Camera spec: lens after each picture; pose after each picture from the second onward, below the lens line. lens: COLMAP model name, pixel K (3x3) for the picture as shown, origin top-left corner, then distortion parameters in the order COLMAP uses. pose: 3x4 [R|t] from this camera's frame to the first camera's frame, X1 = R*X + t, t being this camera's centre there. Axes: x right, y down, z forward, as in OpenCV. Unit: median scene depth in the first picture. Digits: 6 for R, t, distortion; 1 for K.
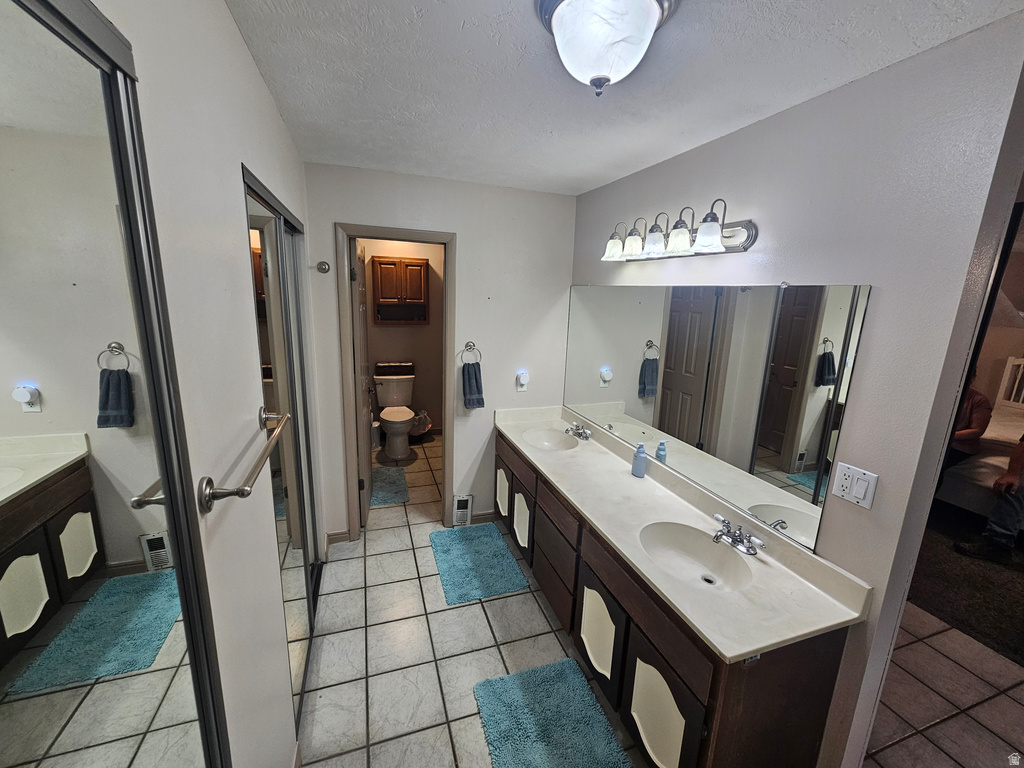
lens RADIAL K [[418.8, 0, 510.1], [0, 418.8, 386.1], [0, 0, 1]] dist [0.001316, -0.000192]
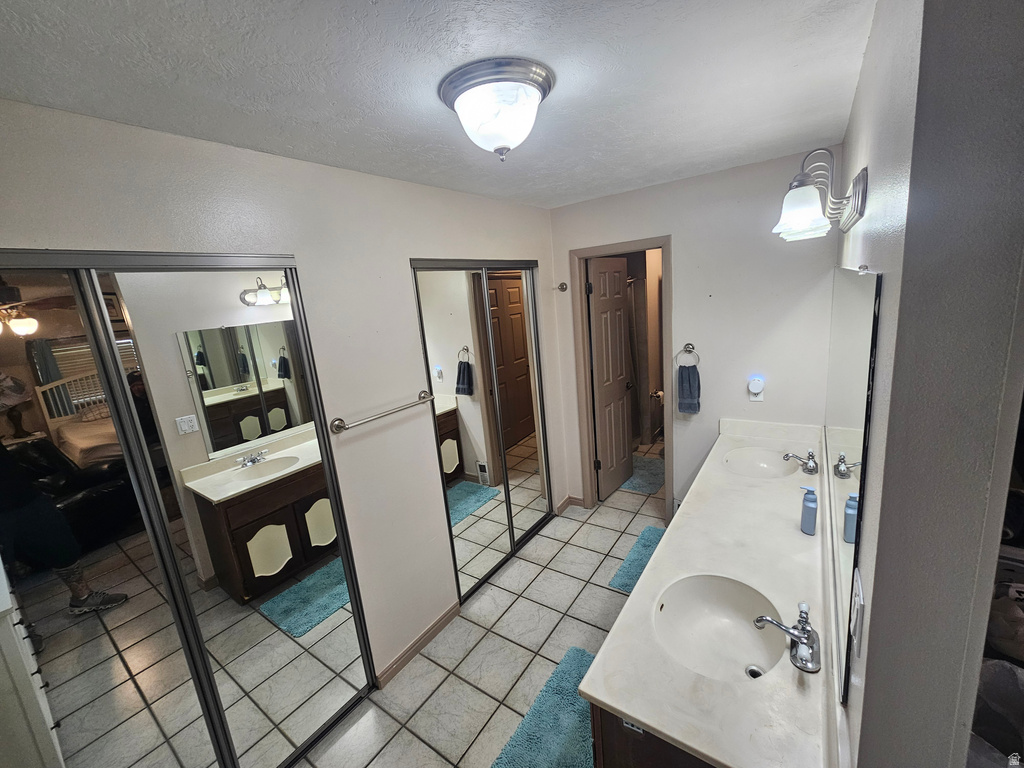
lens RADIAL K [[418.8, 0, 509.8], [0, 418.8, 383.0], [0, 0, 1]] dist [0.001316, -0.000192]
pose [[0.579159, 0.076635, -0.811605, 0.564929], [-0.061199, 0.996850, 0.050455, -0.049071], [0.812915, 0.020448, 0.582024, 0.138006]]
